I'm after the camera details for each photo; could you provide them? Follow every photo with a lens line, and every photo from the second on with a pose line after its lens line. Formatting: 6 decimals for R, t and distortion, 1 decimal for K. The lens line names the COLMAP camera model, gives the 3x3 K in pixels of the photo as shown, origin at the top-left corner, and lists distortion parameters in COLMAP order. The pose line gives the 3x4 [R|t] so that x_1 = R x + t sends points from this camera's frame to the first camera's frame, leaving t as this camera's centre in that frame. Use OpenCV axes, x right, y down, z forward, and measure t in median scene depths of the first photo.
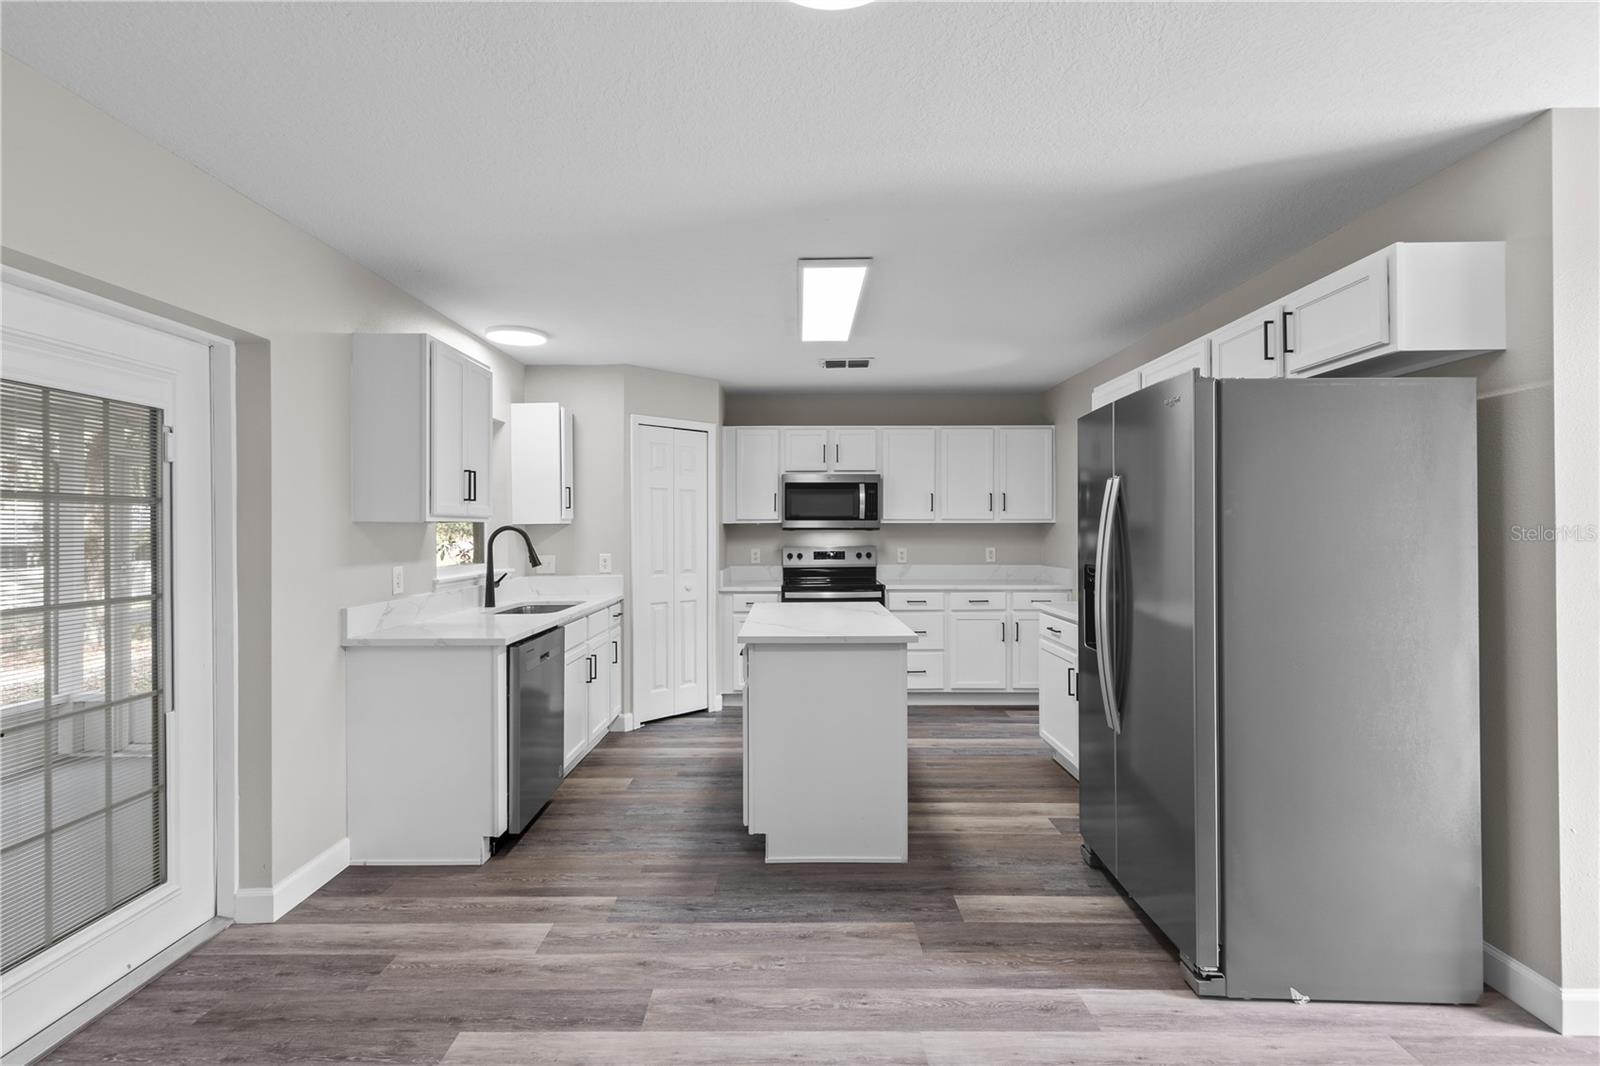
lens RADIAL K [[731.2, 0, 796.9], [0, 731.2, 530.9], [0, 0, 1]] dist [0.007814, -0.000675]
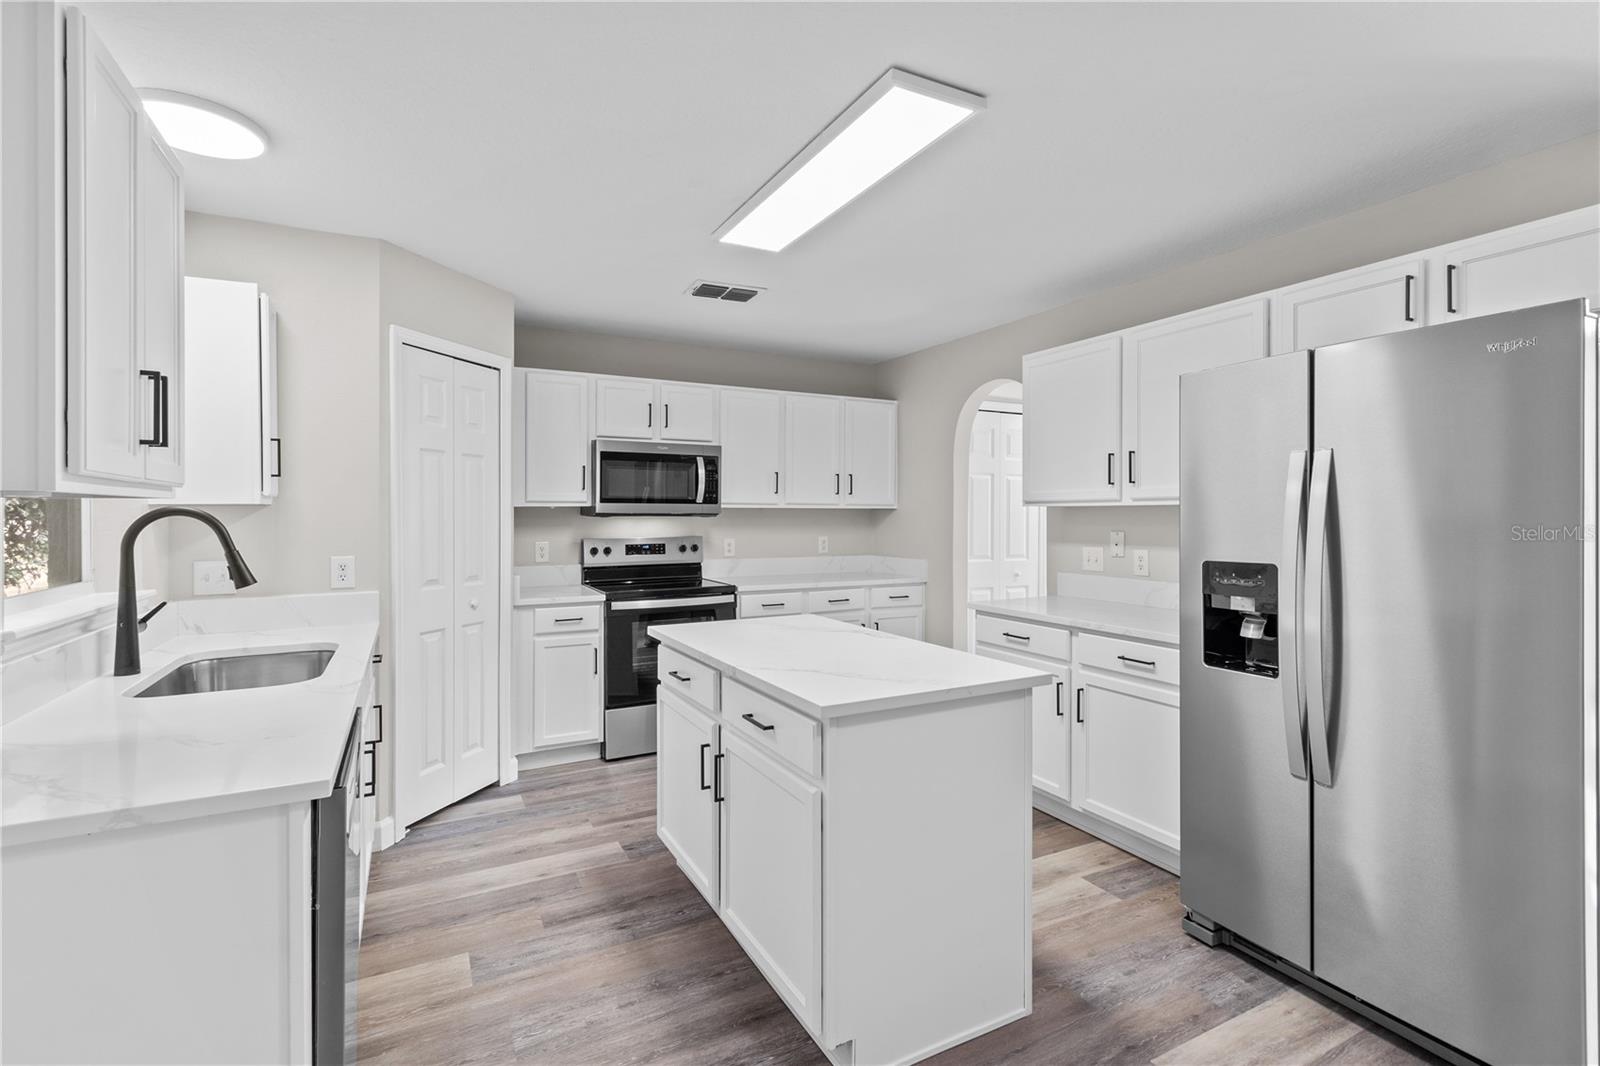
lens RADIAL K [[731.2, 0, 799.3], [0, 731.2, 521.7], [0, 0, 1]] dist [0.007814, -0.000675]
pose [[0.885277, -0.001693, 0.465062, -0.186670], [-0.001500, 0.999978, 0.006495, -0.000701], [-0.465062, -0.006447, 0.885254, 0.270263]]
